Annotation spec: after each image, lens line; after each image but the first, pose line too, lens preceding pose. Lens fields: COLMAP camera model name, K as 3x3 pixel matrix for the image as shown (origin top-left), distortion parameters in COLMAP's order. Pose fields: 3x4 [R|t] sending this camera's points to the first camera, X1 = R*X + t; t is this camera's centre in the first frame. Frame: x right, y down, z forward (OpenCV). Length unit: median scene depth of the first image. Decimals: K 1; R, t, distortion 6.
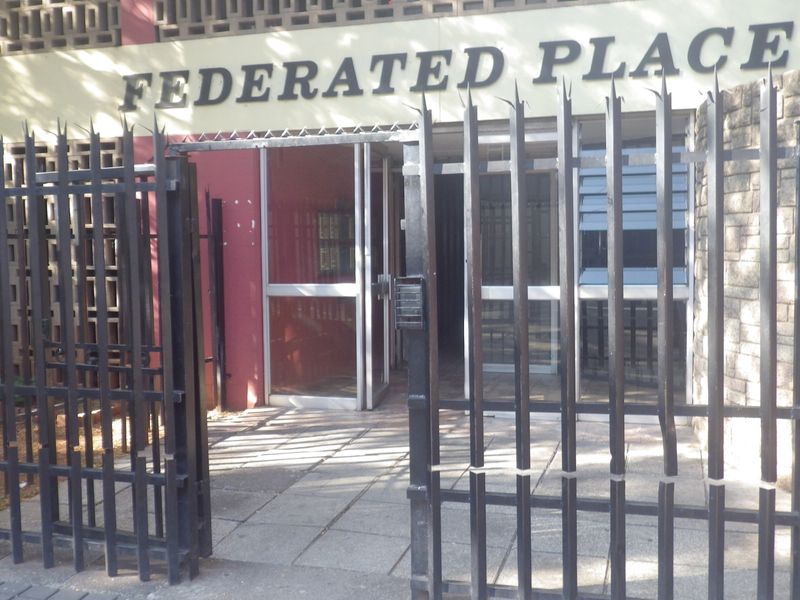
lens RADIAL K [[885.4, 0, 390.7], [0, 885.4, 296.1], [0, 0, 1]] dist [0.002223, -0.013099]
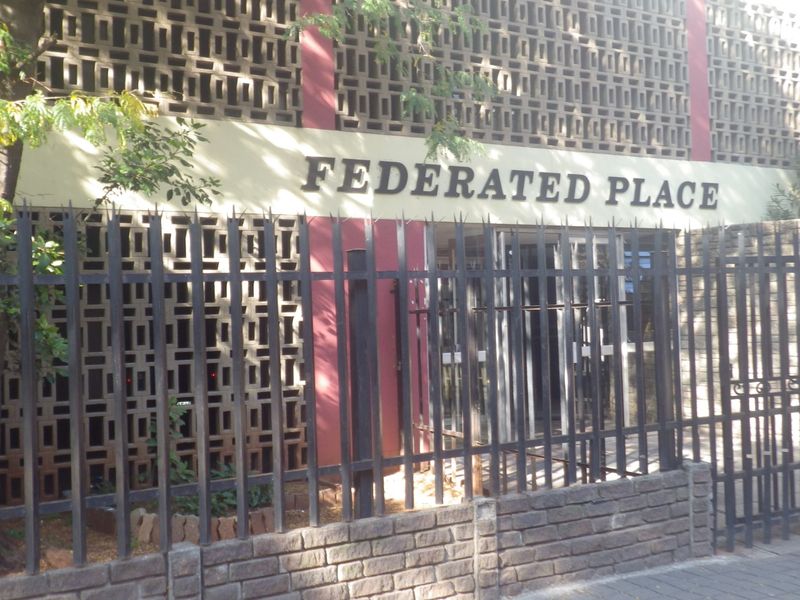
lens RADIAL K [[885.4, 0, 390.7], [0, 885.4, 296.1], [0, 0, 1]] dist [0.002223, -0.013099]
pose [[0.686048, 0.009263, 0.727497, -1.061769], [0.066482, 0.994938, -0.075362, -0.005919], [-0.724512, 0.100068, 0.681959, 0.272187]]
